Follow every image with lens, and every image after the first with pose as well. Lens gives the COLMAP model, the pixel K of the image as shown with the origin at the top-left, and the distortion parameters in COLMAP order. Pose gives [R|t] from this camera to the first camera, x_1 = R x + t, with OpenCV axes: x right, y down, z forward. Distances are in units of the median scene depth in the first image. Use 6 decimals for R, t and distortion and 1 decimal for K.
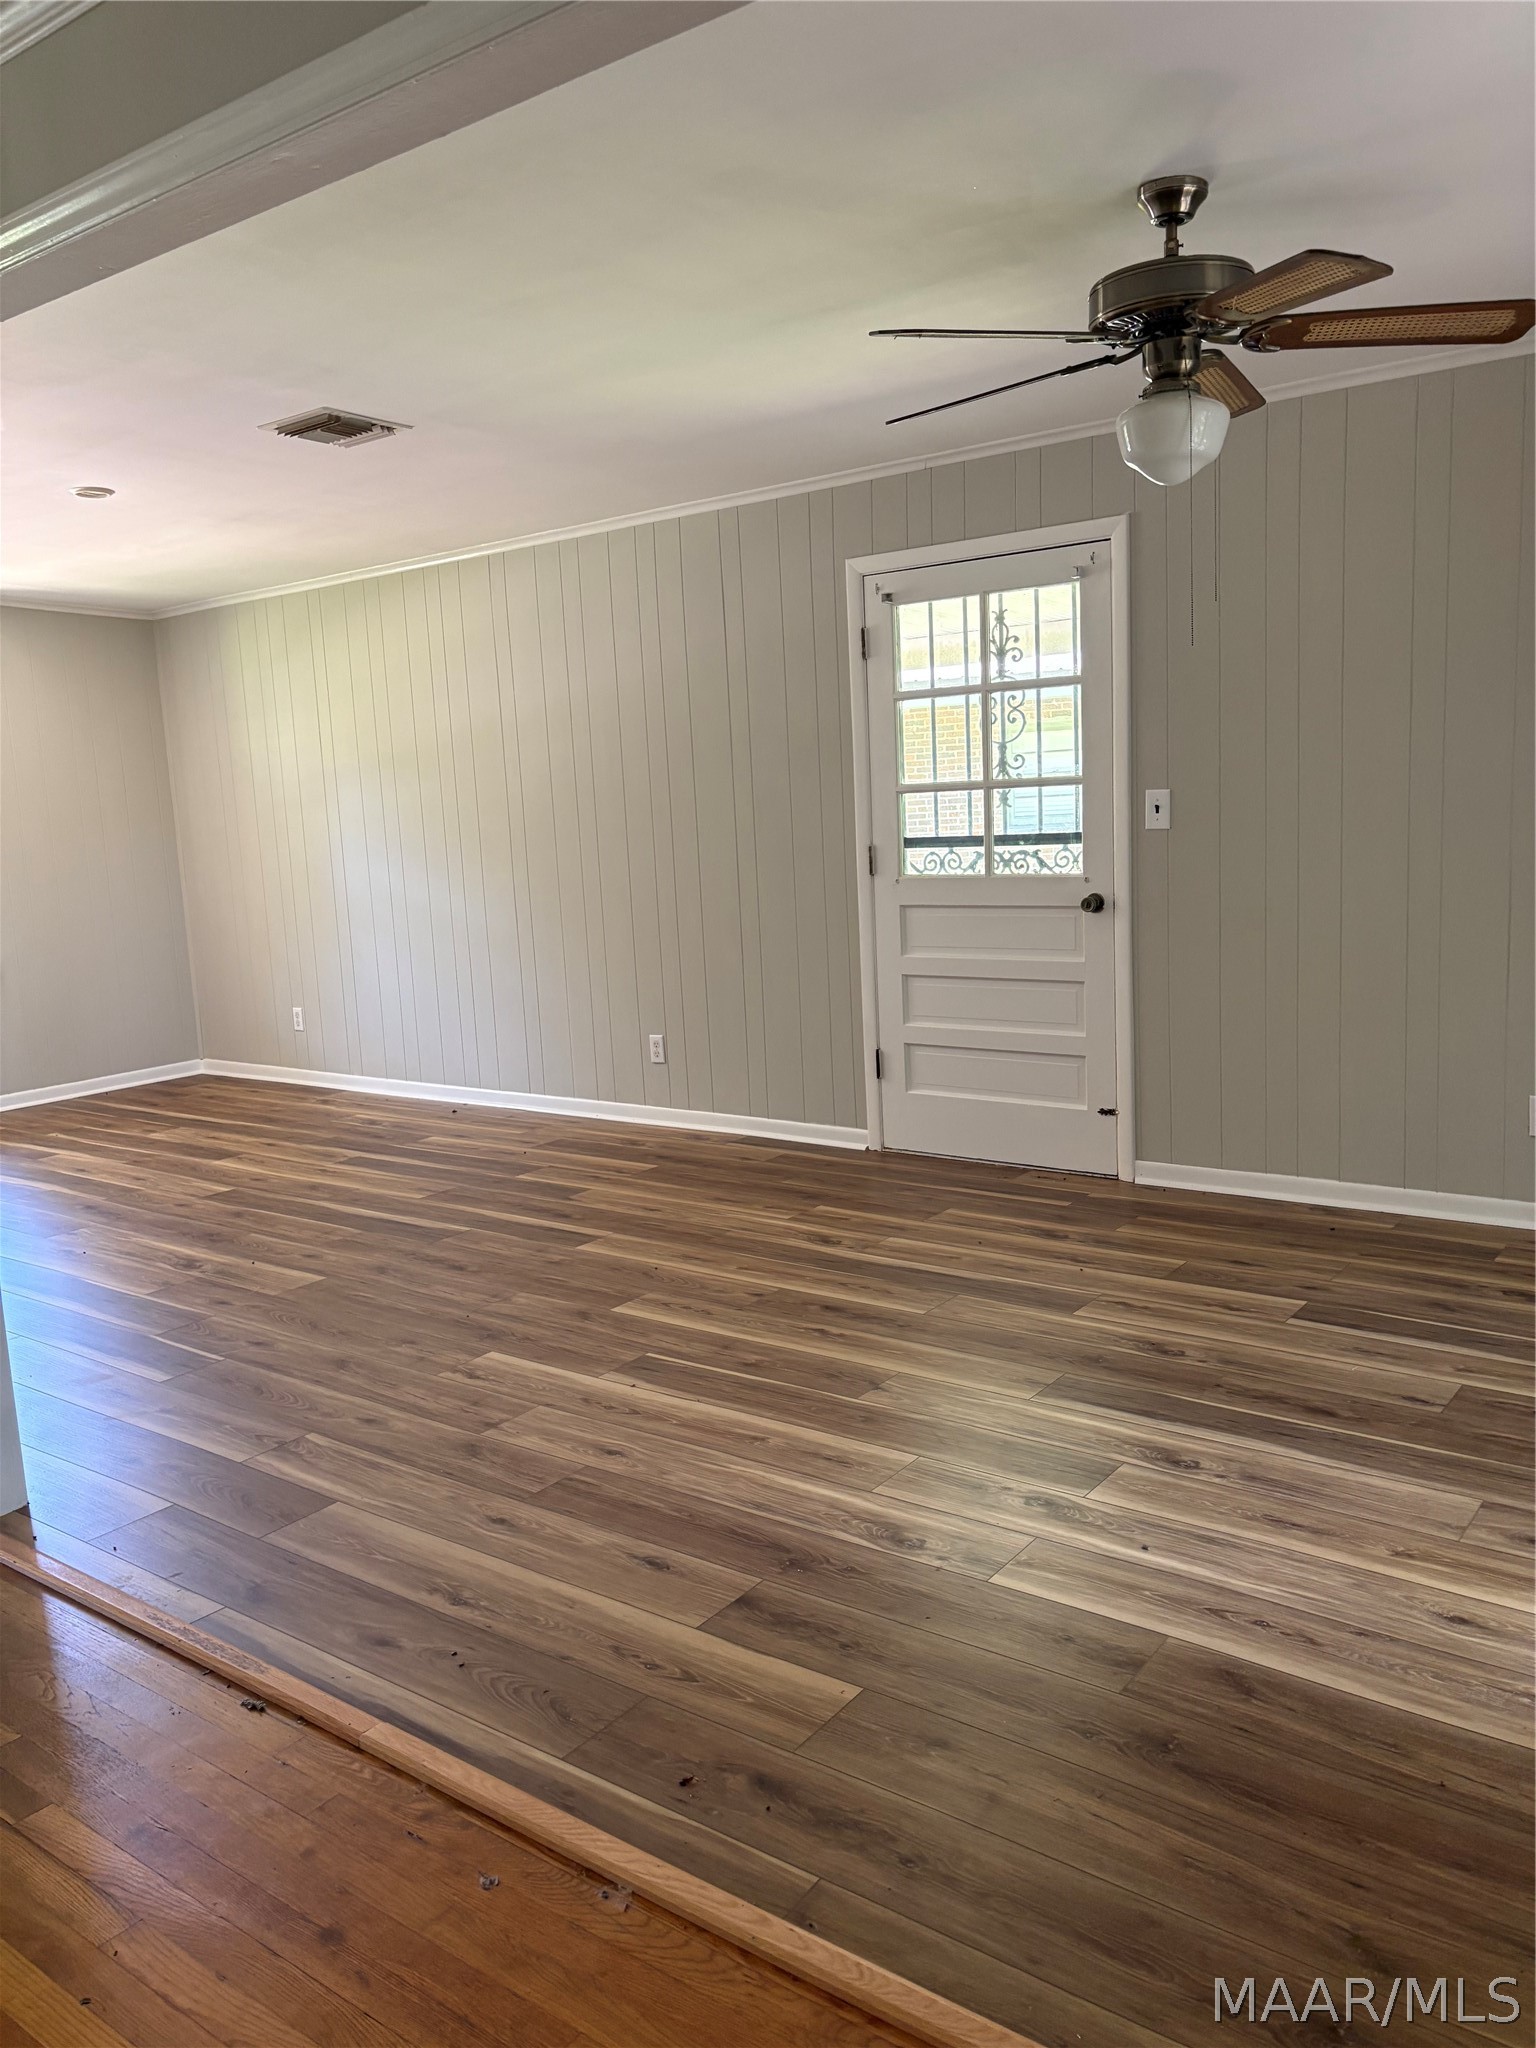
lens RADIAL K [[1504.2, 0, 768.0], [0, 1504.2, 1024.0], [0, 0, 1]] dist [0.060483, -0.074700]
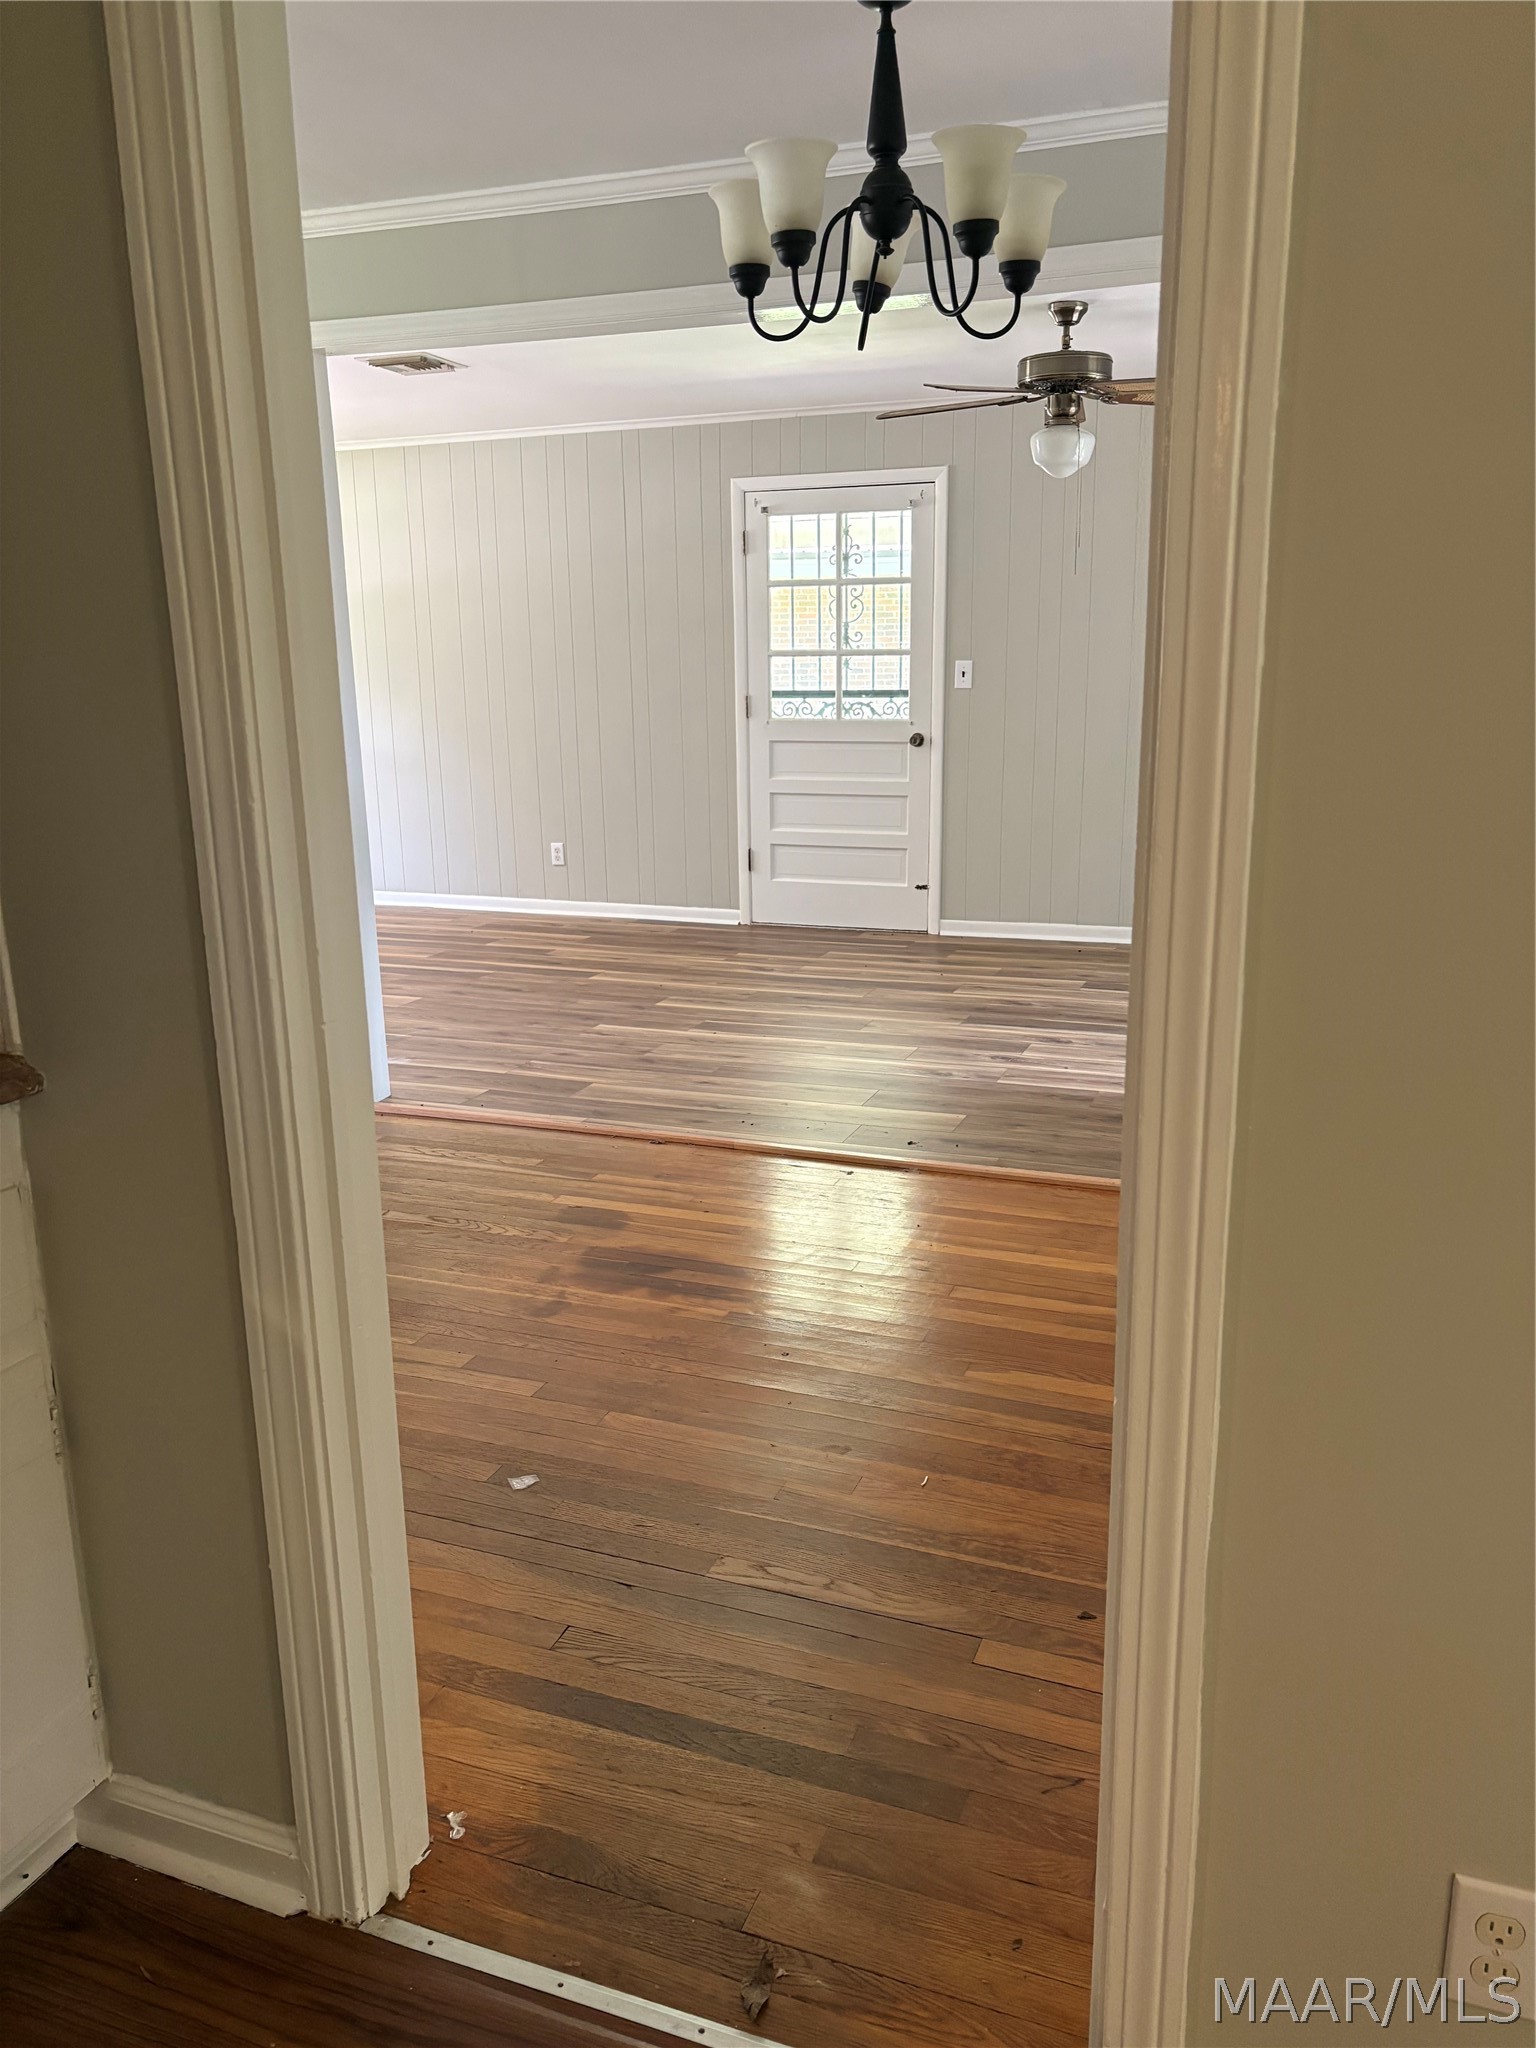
lens RADIAL K [[1488.4, 0, 768.0], [0, 1488.4, 1024.0], [0, 0, 1]] dist [0.049563, -0.093301]
pose [[0.962416, -0.030662, 0.269844, -0.302040], [0.007712, 0.996291, 0.085704, 0.064727], [-0.271471, -0.080402, 0.959082, -0.335428]]
